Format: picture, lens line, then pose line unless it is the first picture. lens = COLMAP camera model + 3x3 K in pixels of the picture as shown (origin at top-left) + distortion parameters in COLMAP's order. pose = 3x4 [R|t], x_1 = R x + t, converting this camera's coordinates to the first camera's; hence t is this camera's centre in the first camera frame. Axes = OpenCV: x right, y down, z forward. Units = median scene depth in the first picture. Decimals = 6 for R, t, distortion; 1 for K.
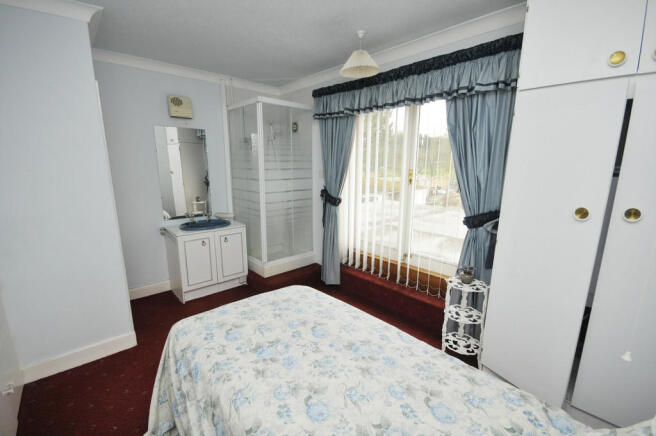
lens RADIAL K [[289.1, 0, 327.1], [0, 289.1, 222.0], [0, 0, 1]] dist [0.001185, -0.000157]
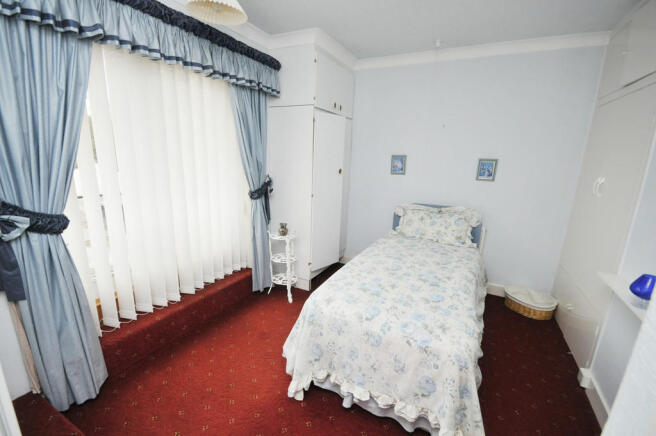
lens RADIAL K [[289.1, 0, 327.1], [0, 289.1, 222.0], [0, 0, 1]] dist [0.001185, -0.000157]
pose [[-0.349743, -0.232979, 0.907414, -1.077121], [0.159617, 0.939604, 0.302765, -0.304618], [-0.923148, 0.250729, -0.291433, 1.551717]]
